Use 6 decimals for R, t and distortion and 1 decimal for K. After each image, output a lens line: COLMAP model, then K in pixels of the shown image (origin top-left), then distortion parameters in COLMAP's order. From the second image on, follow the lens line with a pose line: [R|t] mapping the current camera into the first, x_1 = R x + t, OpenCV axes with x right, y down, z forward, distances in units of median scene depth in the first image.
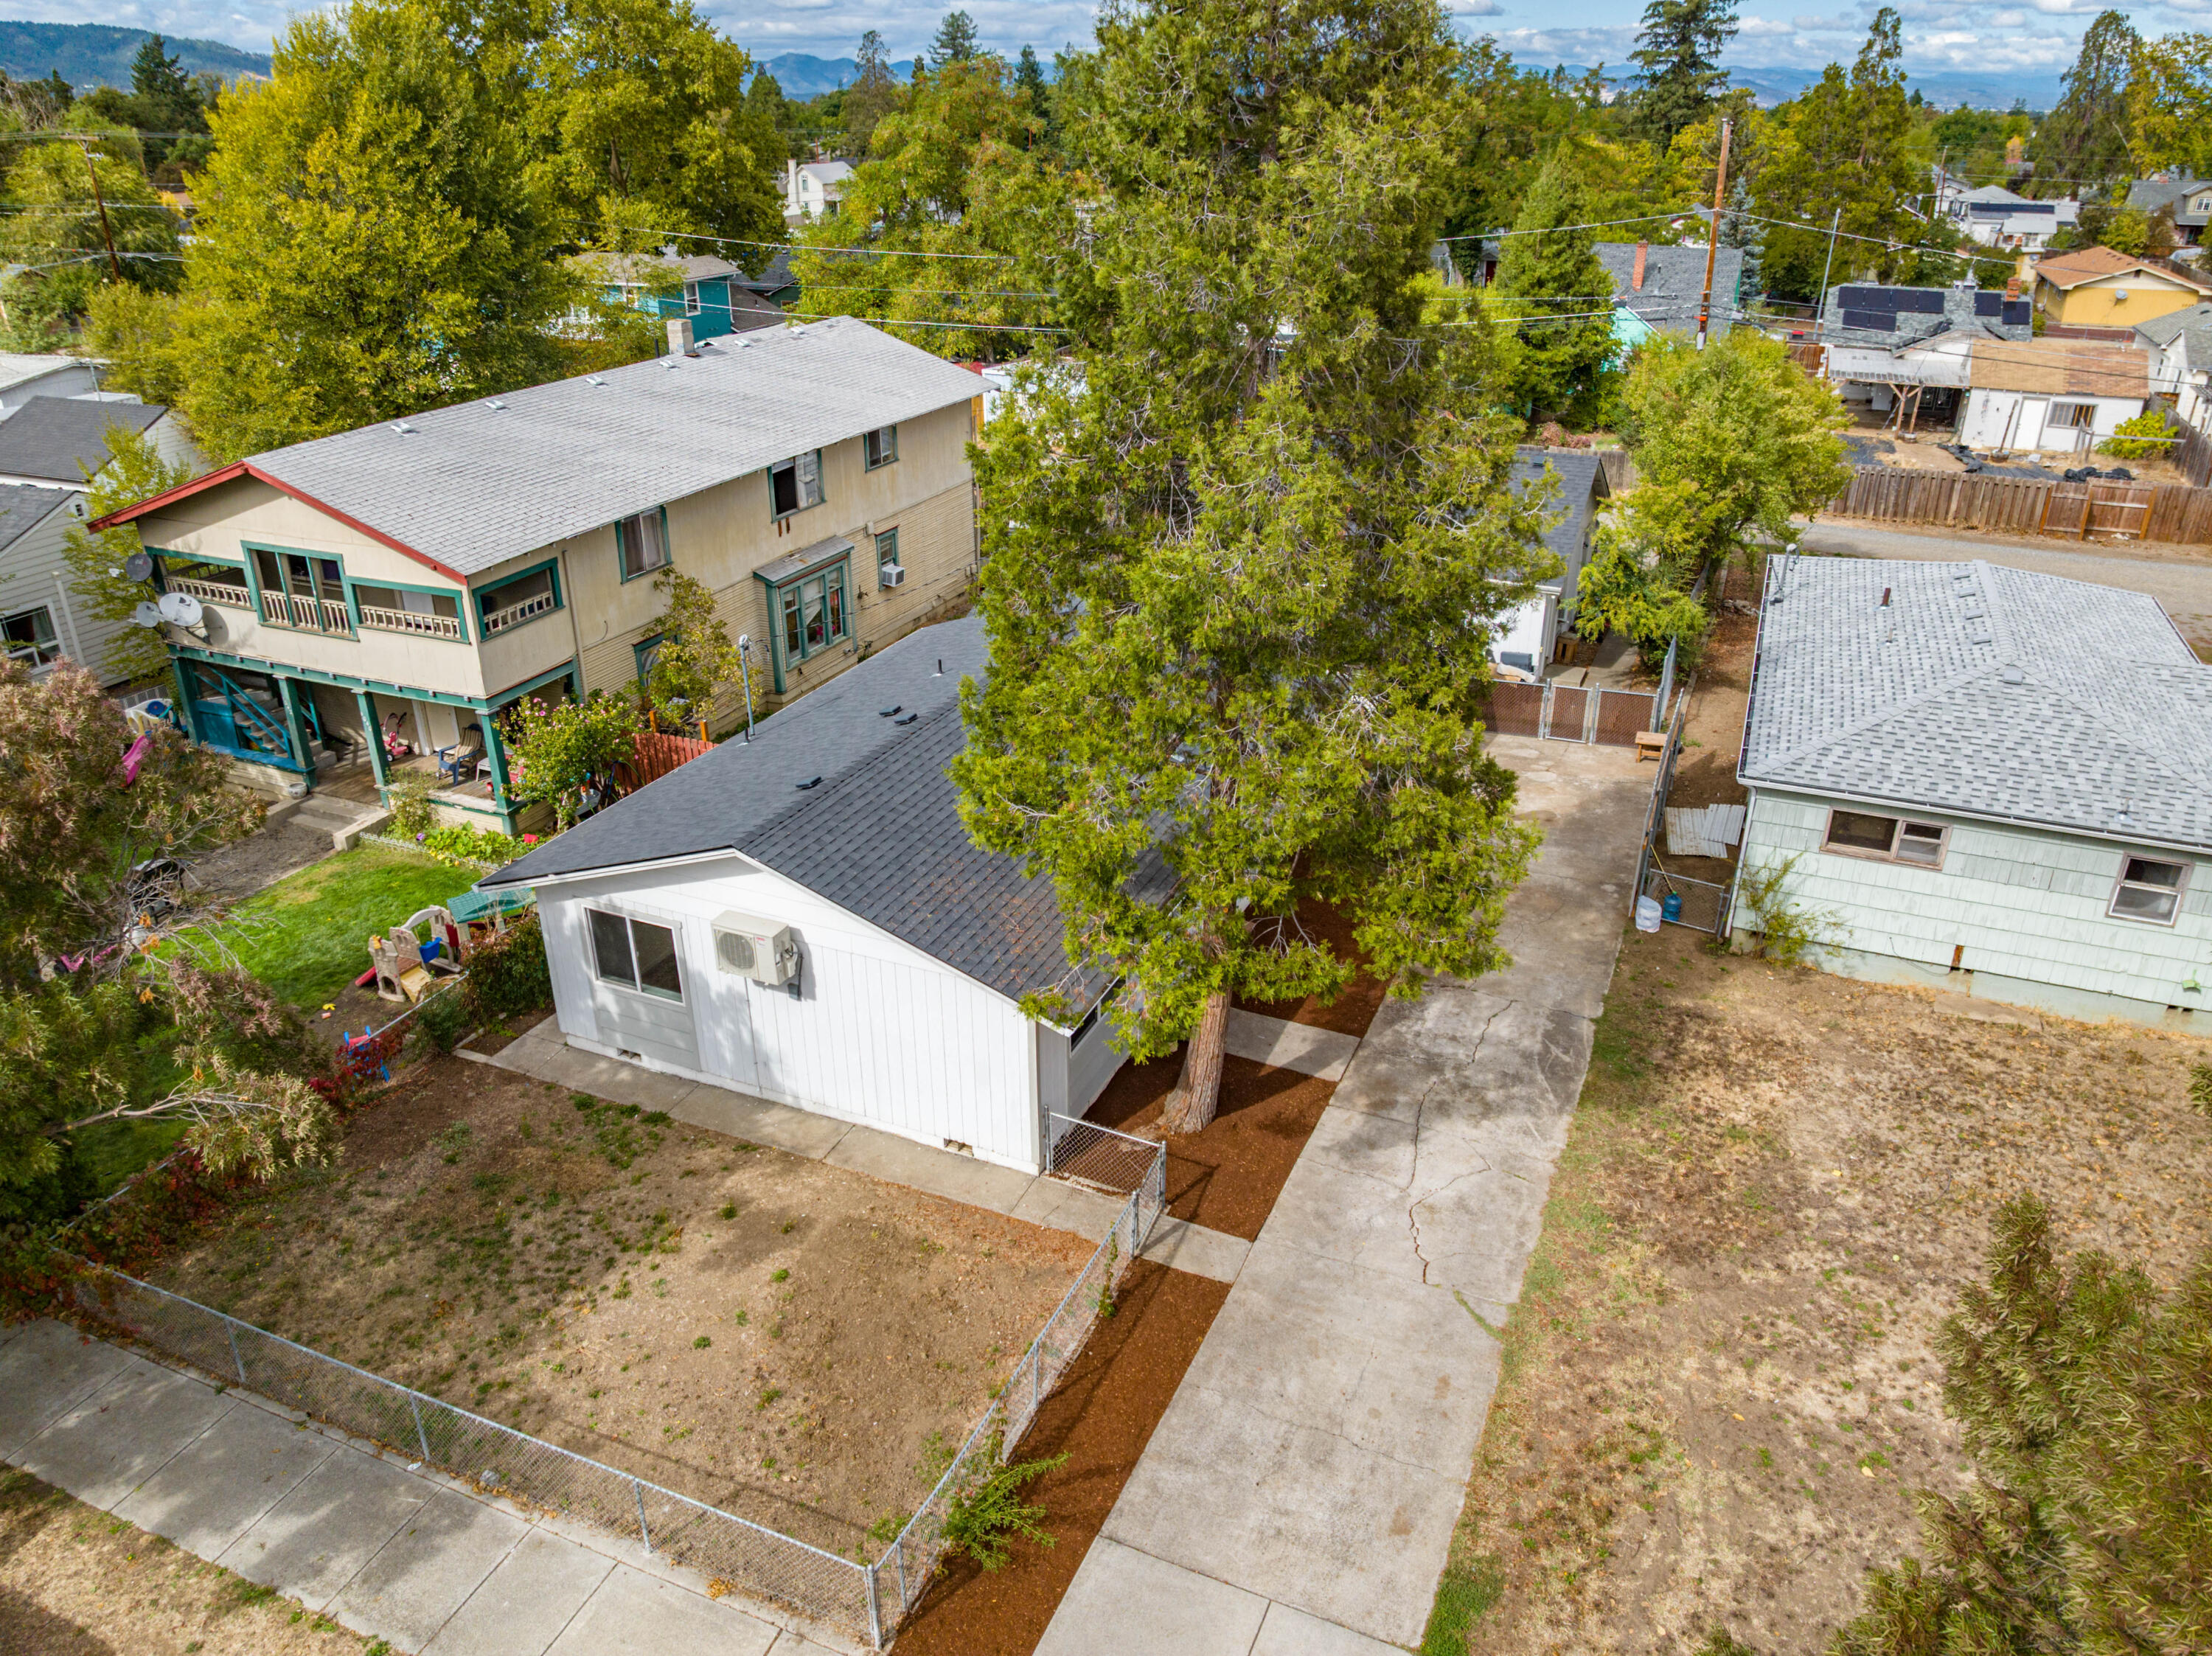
lens RADIAL K [[1548.2, 0, 1103.8], [0, 1548.2, 828.3], [0, 0, 1]] dist [-0.039882, -0.004544]
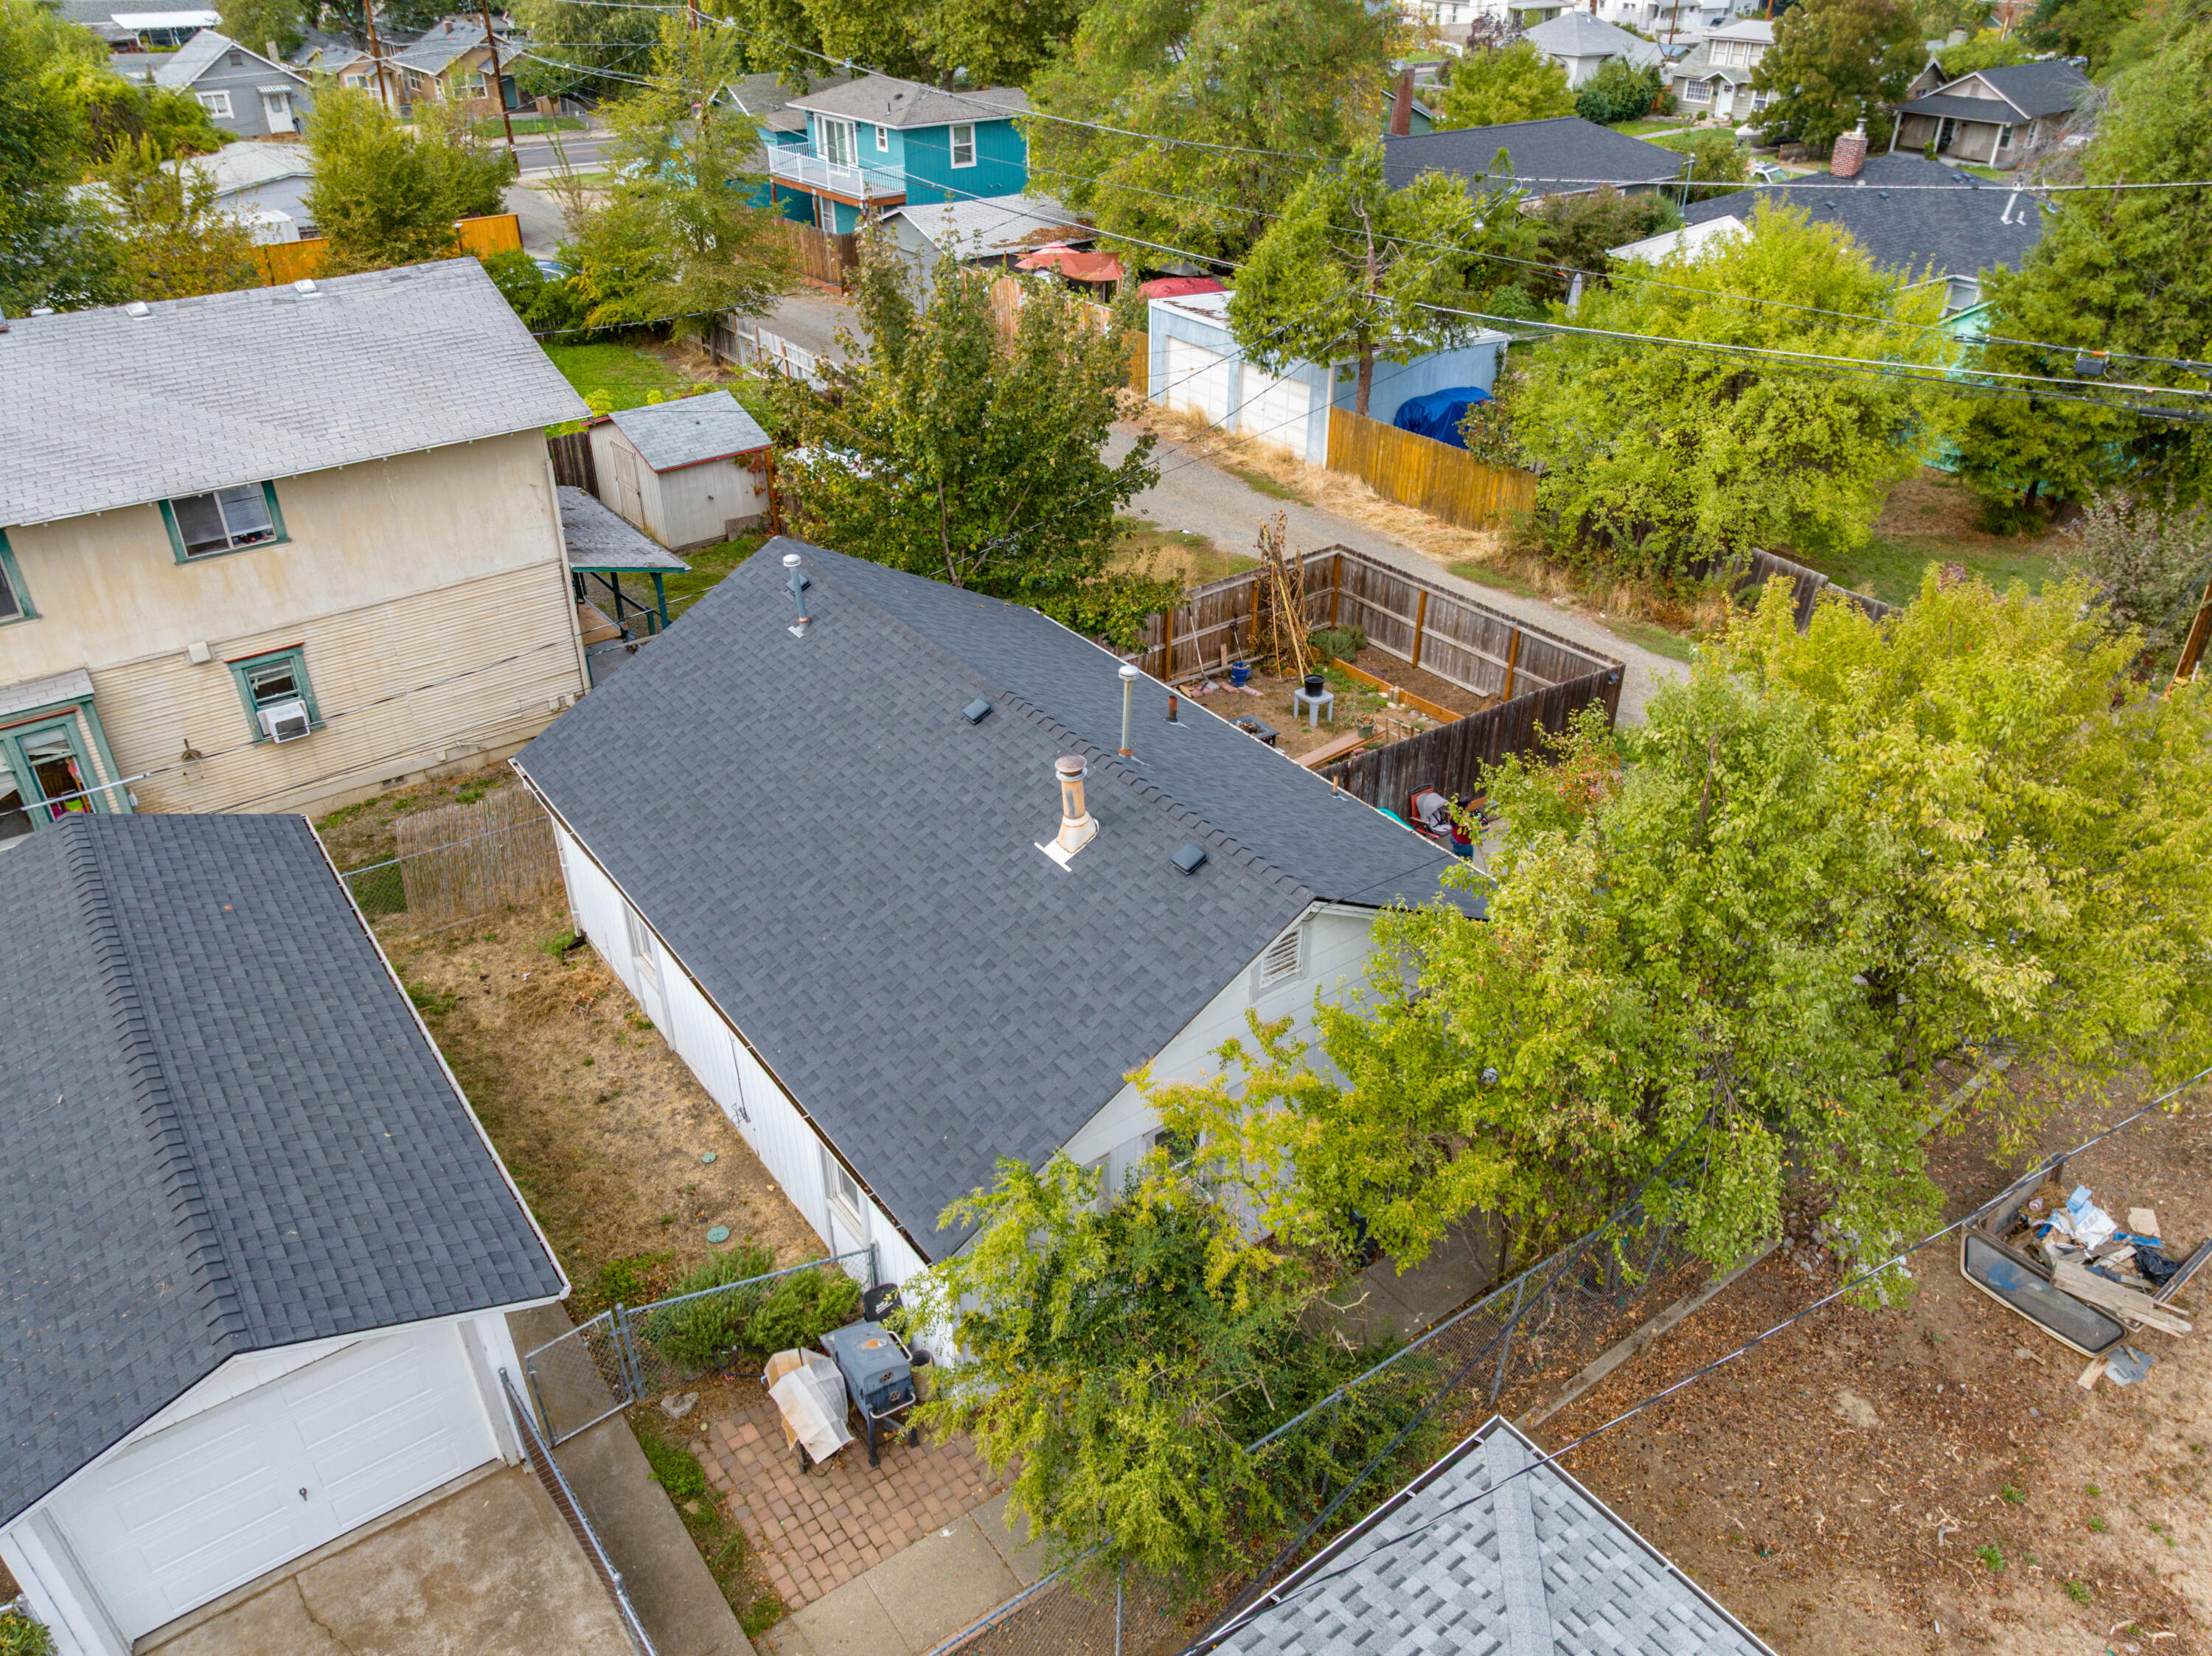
lens RADIAL K [[1548.2, 0, 1104.1], [0, 1548.2, 826.6], [0, 0, 1]] dist [-0.039882, -0.004544]
pose [[0.865853, 0.264299, -0.424787, 0.689606], [-0.213621, 0.963087, 0.163796, -0.491590], [0.452398, -0.051080, 0.890352, 1.021116]]
